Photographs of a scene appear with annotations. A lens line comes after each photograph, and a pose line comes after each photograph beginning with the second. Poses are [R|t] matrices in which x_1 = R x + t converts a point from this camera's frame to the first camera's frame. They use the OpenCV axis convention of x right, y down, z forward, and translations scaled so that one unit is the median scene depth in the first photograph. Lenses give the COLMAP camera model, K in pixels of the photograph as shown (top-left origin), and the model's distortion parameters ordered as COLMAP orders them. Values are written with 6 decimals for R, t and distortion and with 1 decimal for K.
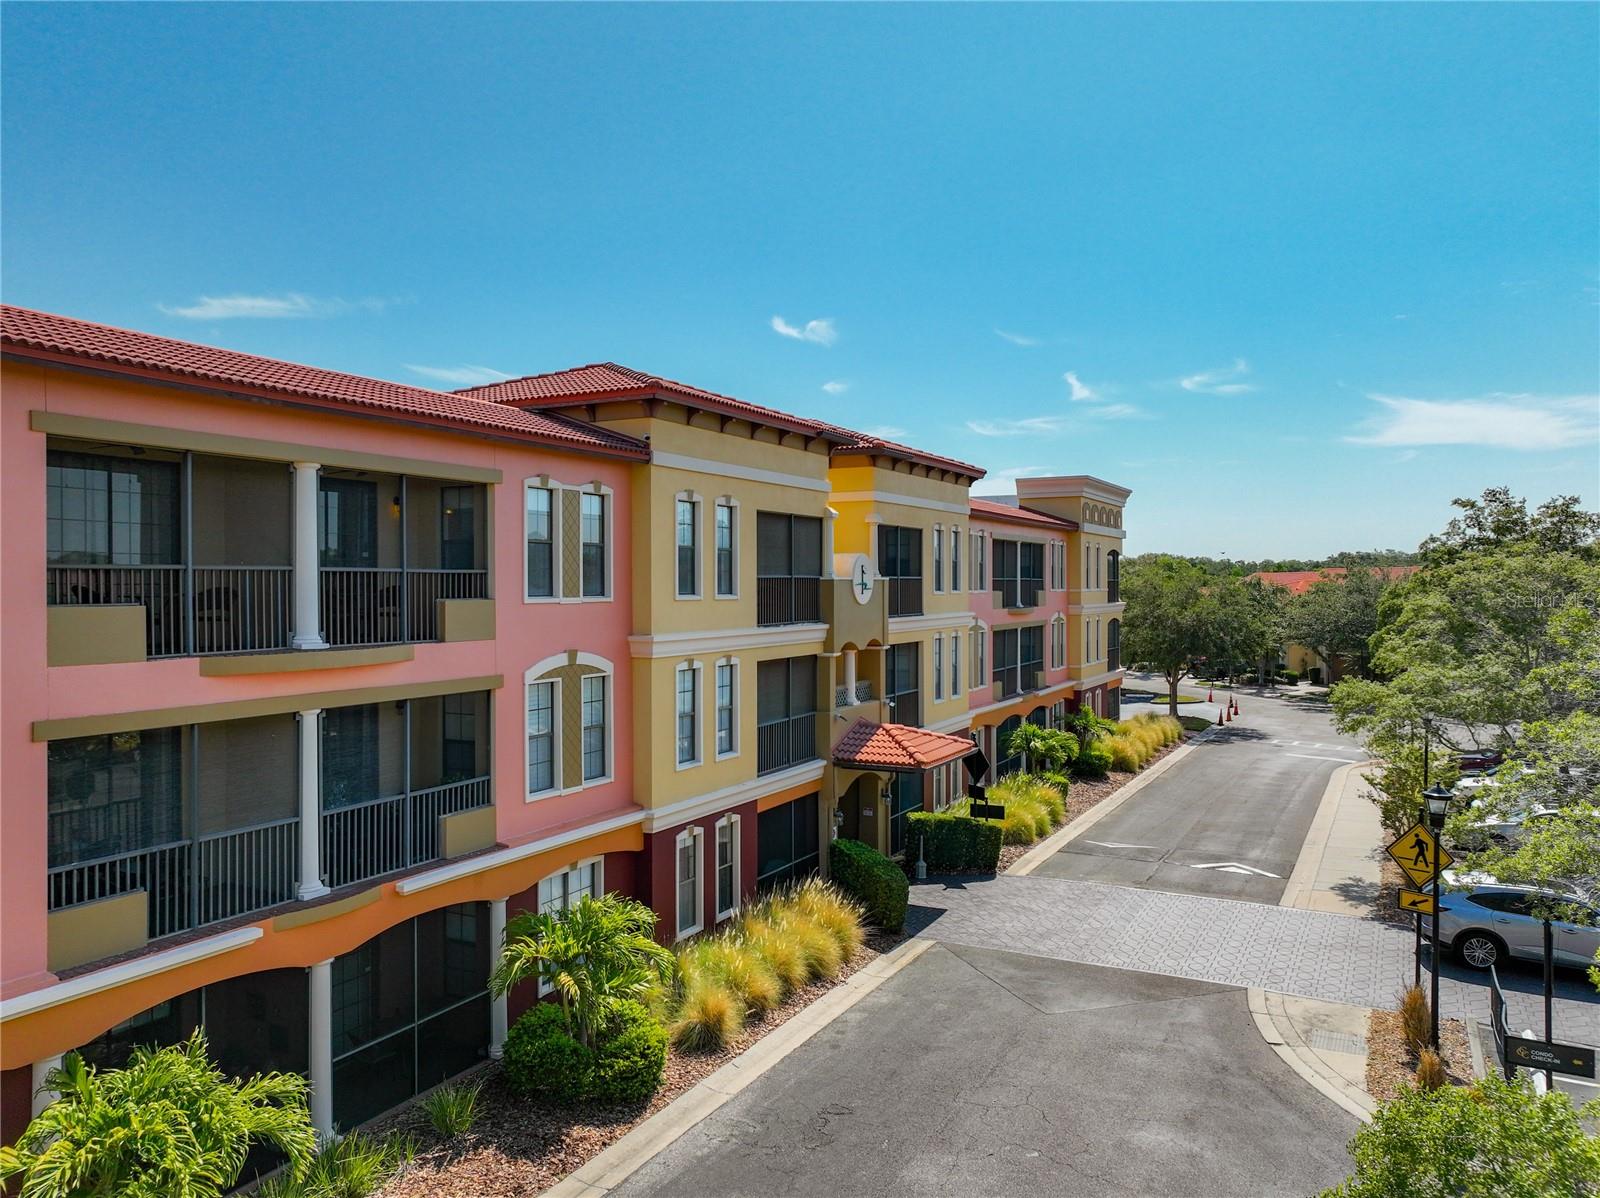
lens RADIAL K [[1152.6, 0, 800.0], [0, 1152.6, 599.0], [0, 0, 1]] dist [-0.001013, 0.000684]
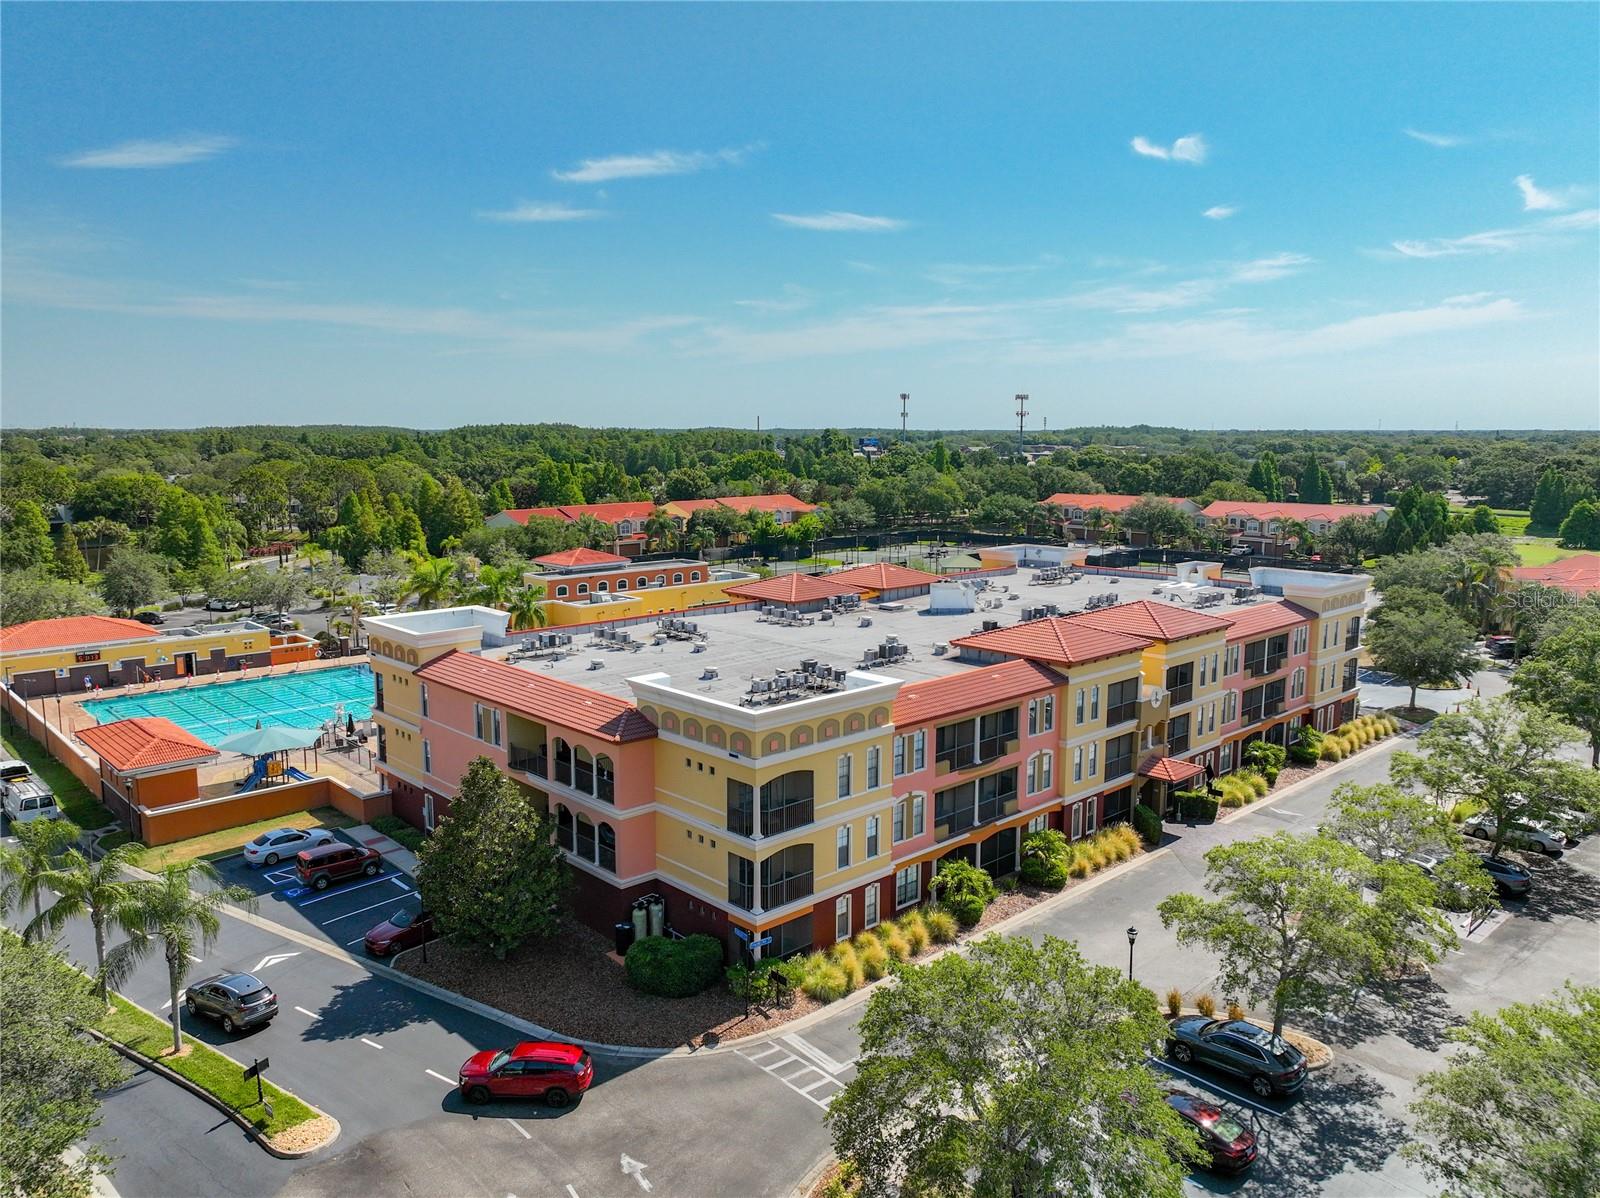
lens RADIAL K [[1143.1, 0, 800.0], [0, 1143.1, 599.0], [0, 0, 1]] dist [-0.015658, 0.002246]
pose [[0.942118, 0.049969, -0.331536, 0.139247], [-0.004167, 0.990501, 0.137446, -0.566736], [0.335255, -0.128108, 0.933377, -1.489031]]
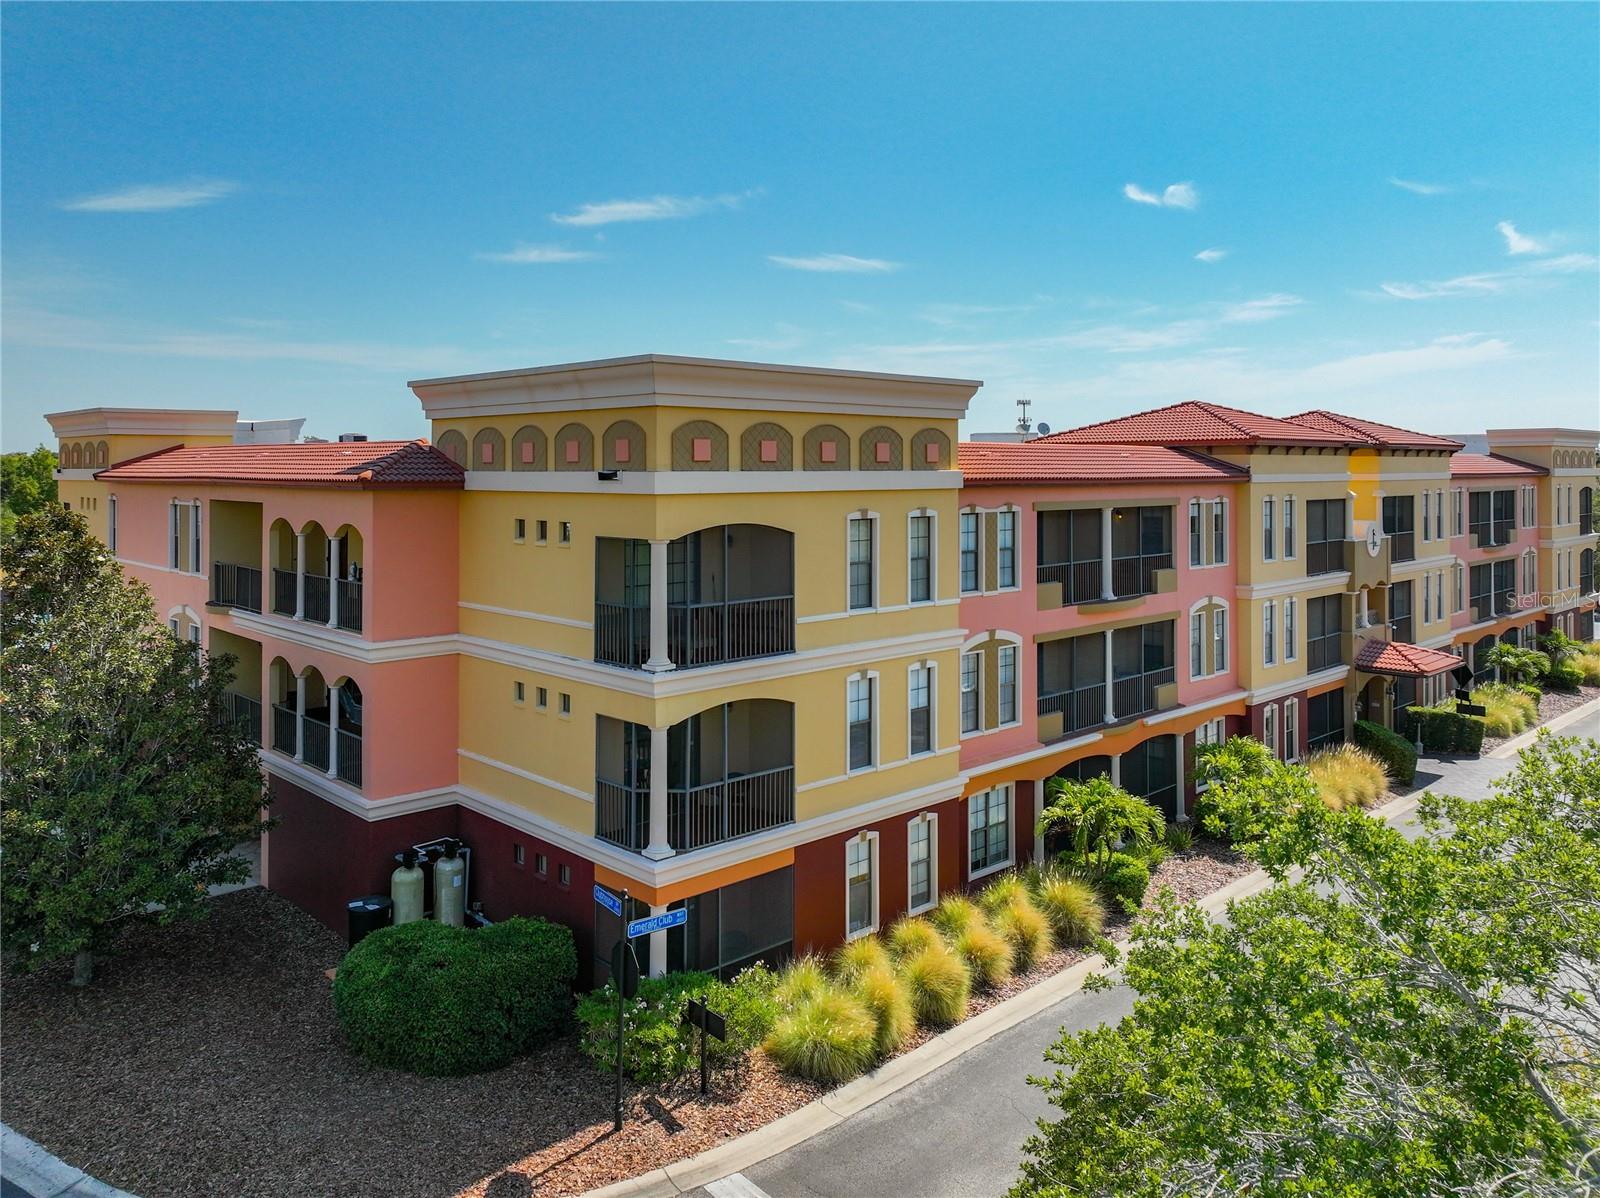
lens RADIAL K [[1157.4, 0, 803.6], [0, 1157.4, 472.3], [0, 0, 1]] dist [-0.000021, 0.000648]
pose [[0.944162, -0.001647, -0.329477, -0.146136], [-0.001848, 0.999945, -0.010293, -0.088114], [0.329475, 0.010327, 0.944108, -0.611201]]
